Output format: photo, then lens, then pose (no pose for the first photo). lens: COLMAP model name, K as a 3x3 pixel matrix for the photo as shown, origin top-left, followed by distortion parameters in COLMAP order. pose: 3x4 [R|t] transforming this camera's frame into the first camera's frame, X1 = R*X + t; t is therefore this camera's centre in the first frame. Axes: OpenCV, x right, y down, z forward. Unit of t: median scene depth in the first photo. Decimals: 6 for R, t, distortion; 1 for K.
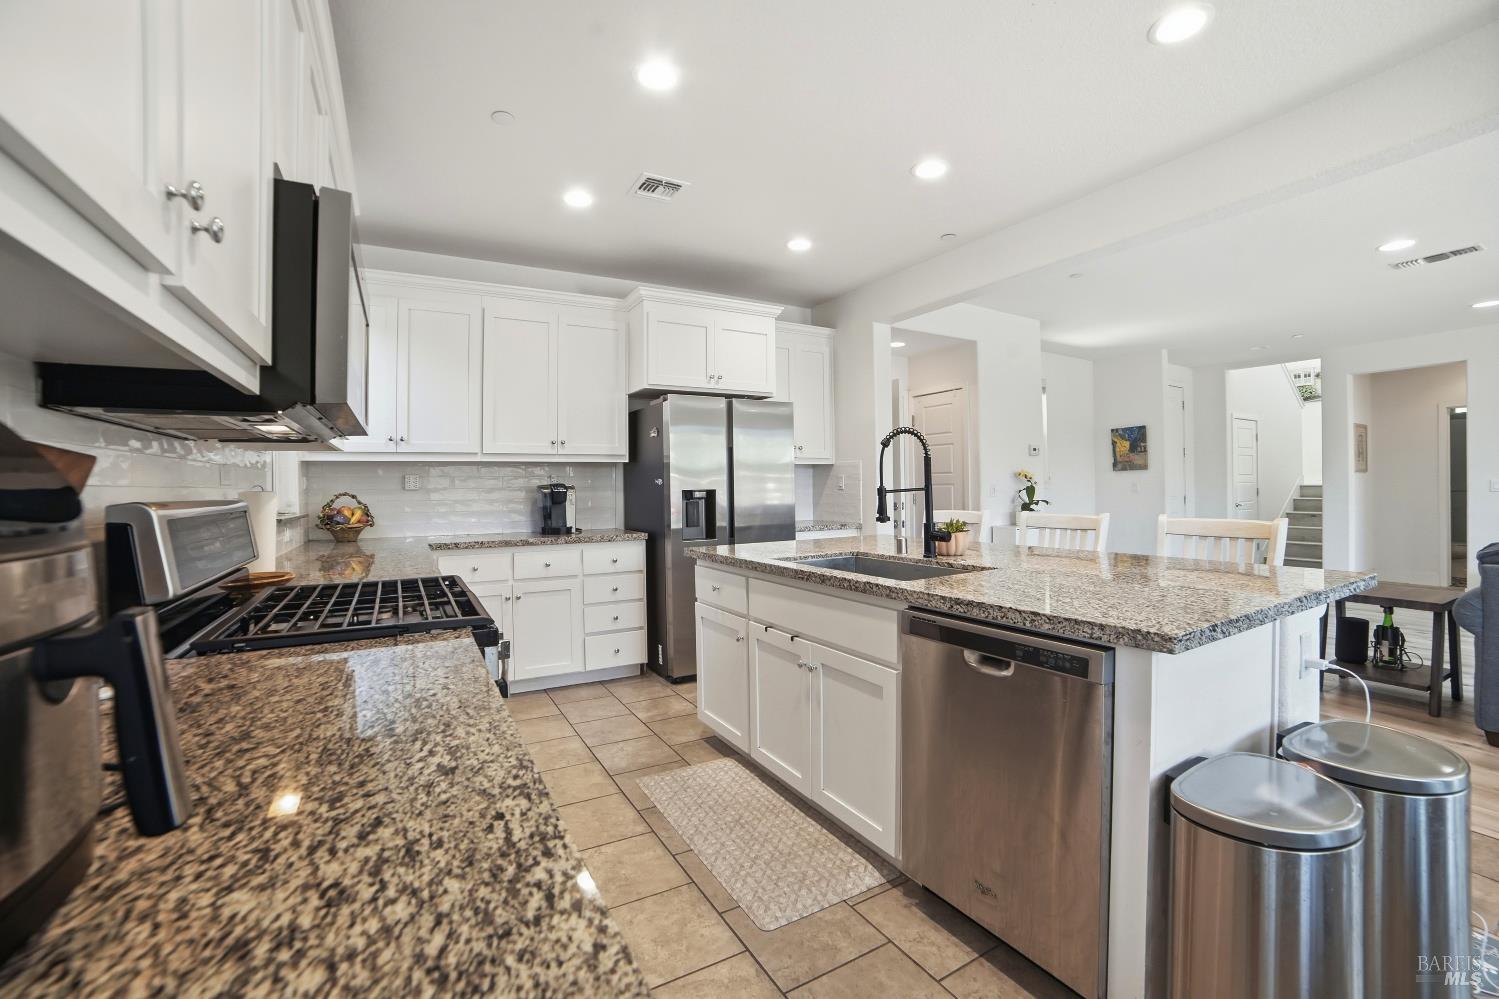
lens RADIAL K [[685.5, 0, 791.8], [0, 685.5, 482.2], [0, 0, 1]] dist [-0.002738, -0.000224]
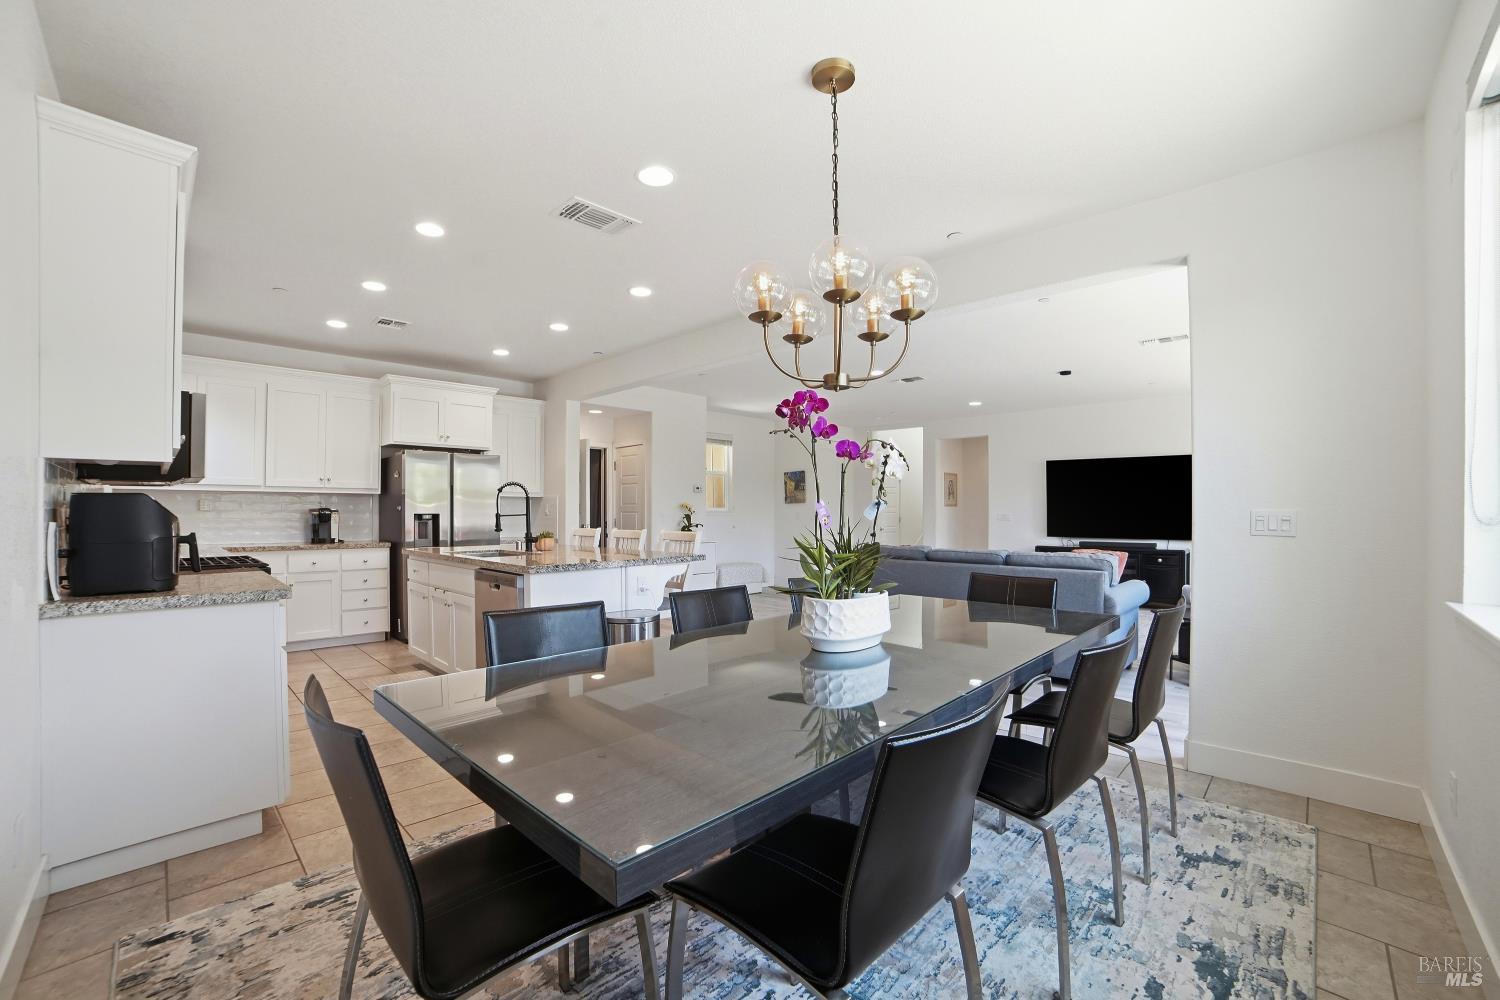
lens RADIAL K [[636.6, 0, 715.2], [0, 636.6, 511.4], [0, 0, 1]] dist [0.010501, 0.000229]
pose [[0.982288, 0.014240, 0.186836, 0.207178], [-0.015402, 0.999870, 0.004768, -0.009415], [-0.186744, -0.007562, 0.982379, -0.455696]]
